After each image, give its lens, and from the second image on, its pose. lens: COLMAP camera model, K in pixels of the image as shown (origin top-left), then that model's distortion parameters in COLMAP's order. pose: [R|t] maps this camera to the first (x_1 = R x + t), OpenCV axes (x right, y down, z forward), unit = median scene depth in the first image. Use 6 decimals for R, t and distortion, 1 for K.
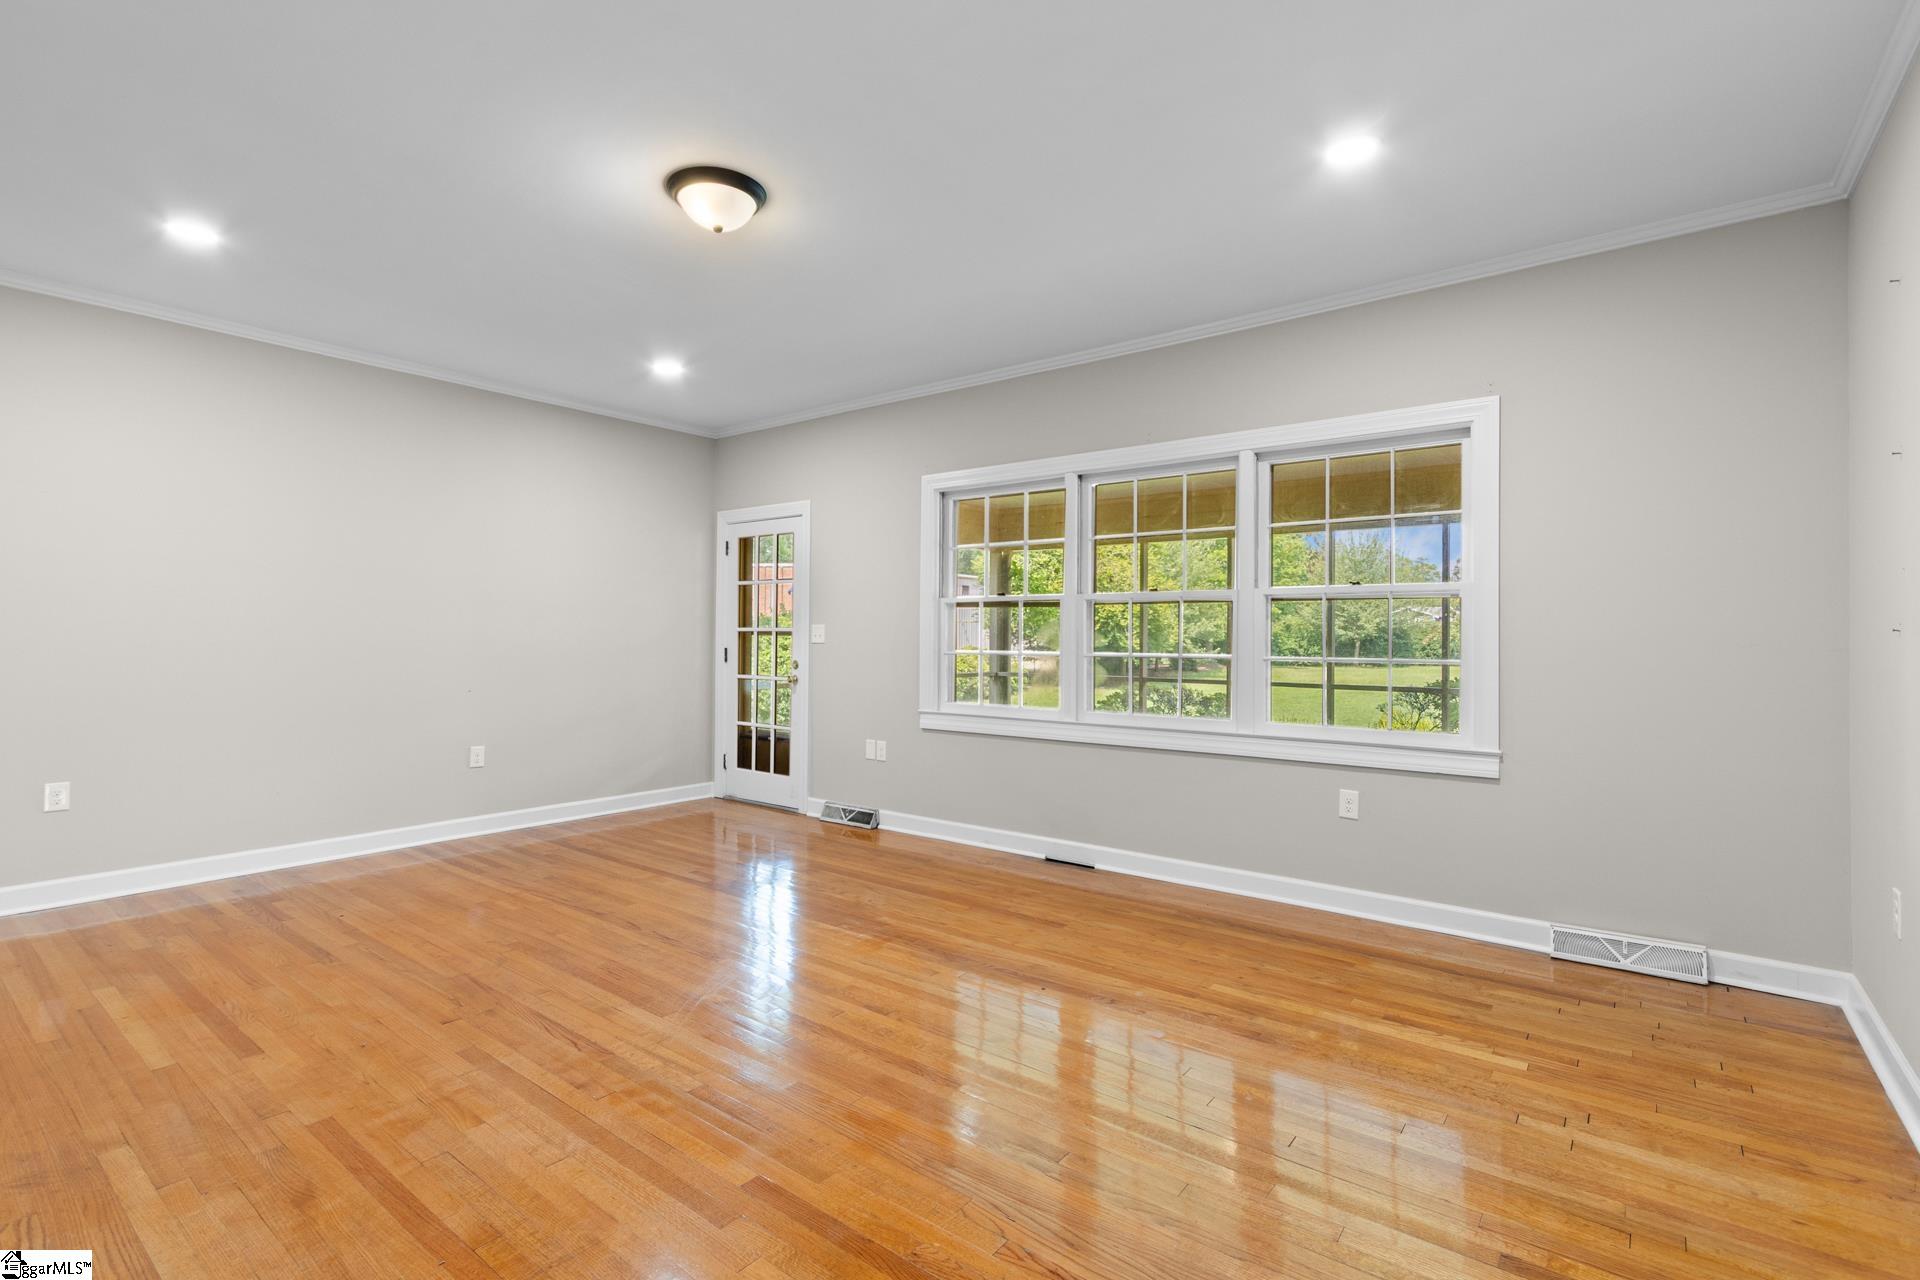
lens RADIAL K [[872.9, 0, 934.9], [0, 872.9, 647.4], [0, 0, 1]] dist [0.003092, -0.001048]
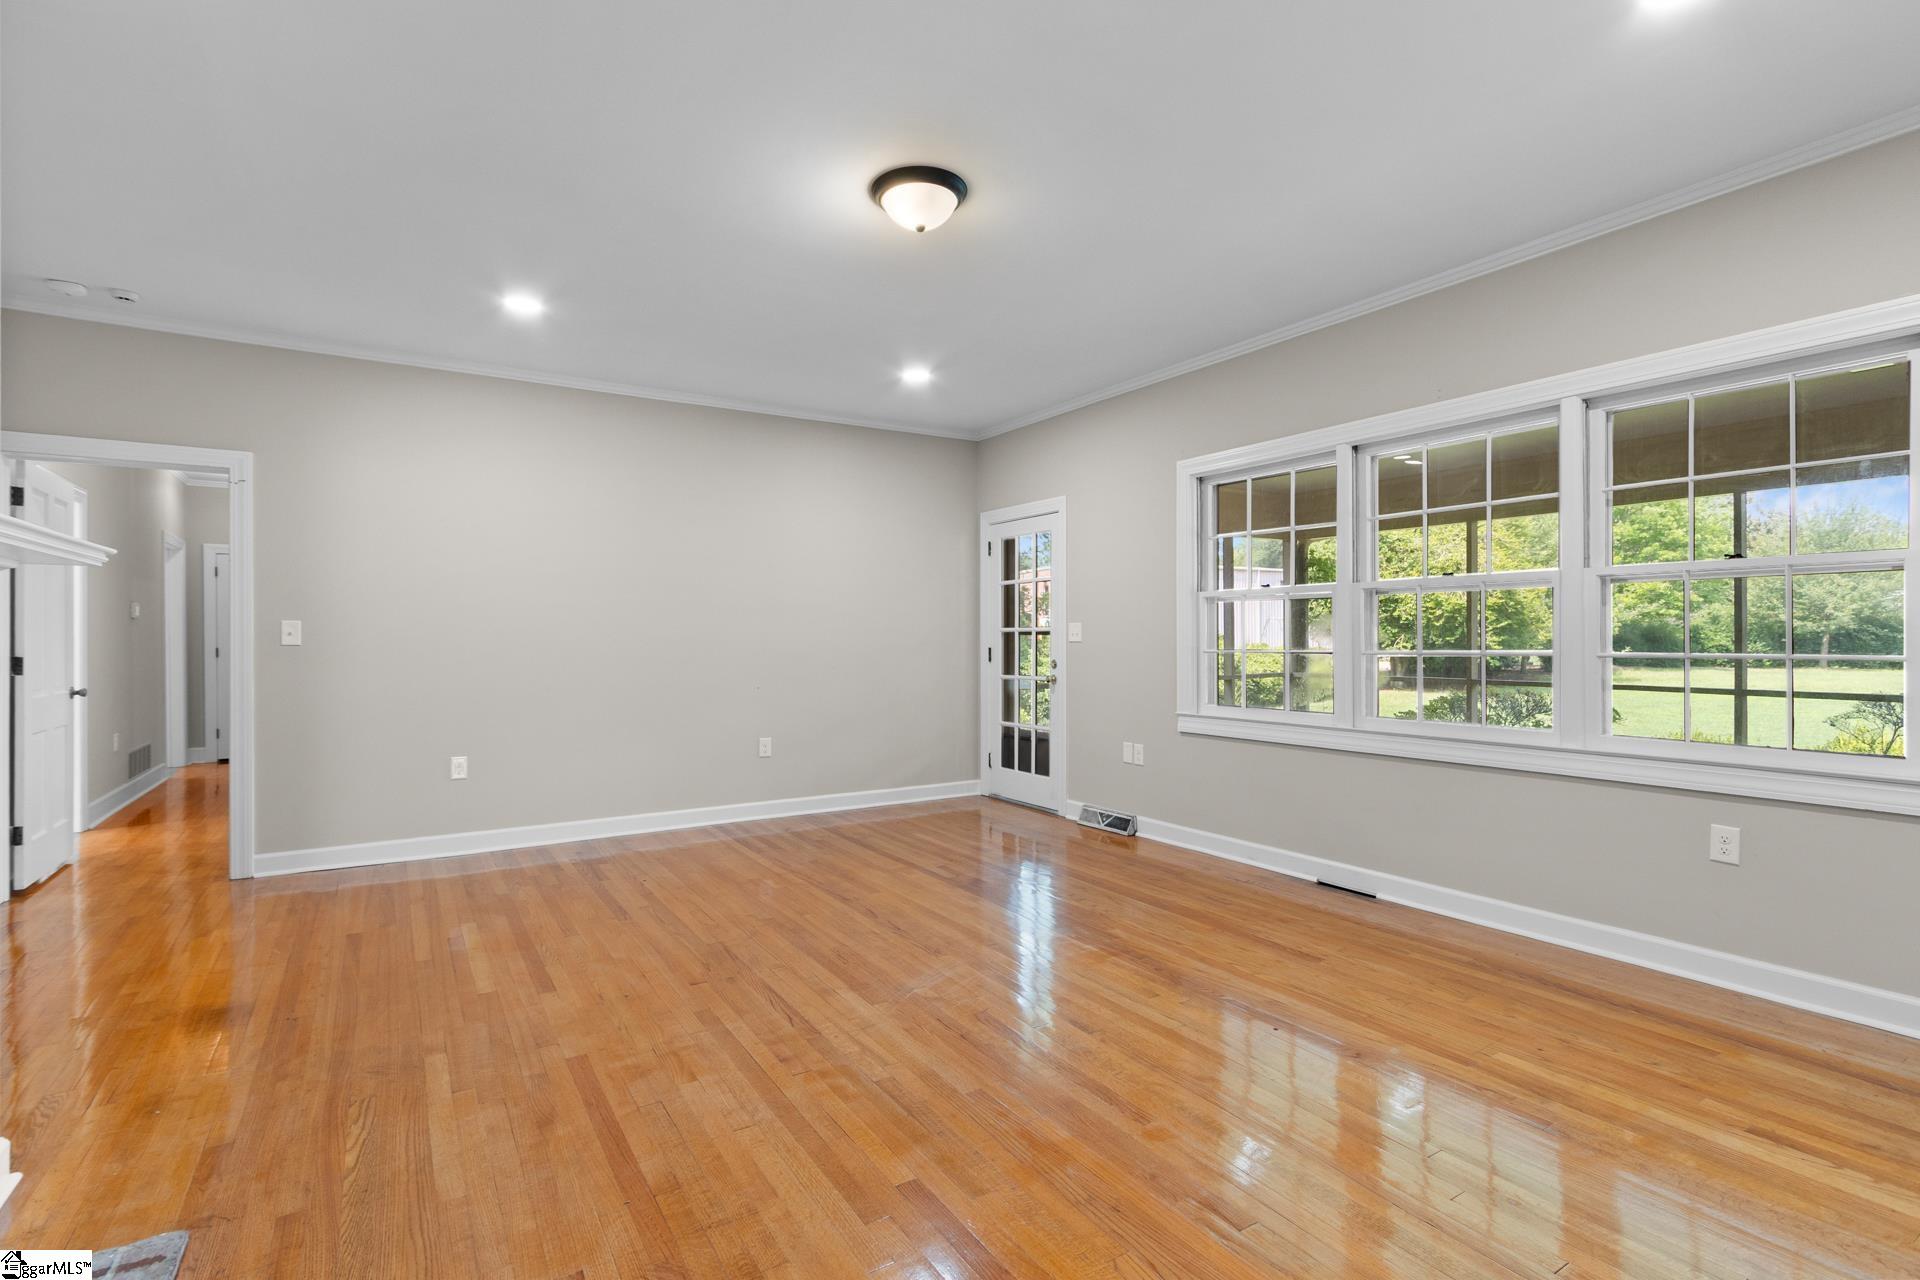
lens RADIAL K [[872.9, 0, 968.6], [0, 872.9, 656.6], [0, 0, 1]] dist [0.003092, -0.001048]
pose [[0.942164, -0.003418, -0.335134, 0.106146], [0.006387, 0.999950, 0.007758, 0.003879], [0.335090, -0.009449, 0.942139, 0.053426]]
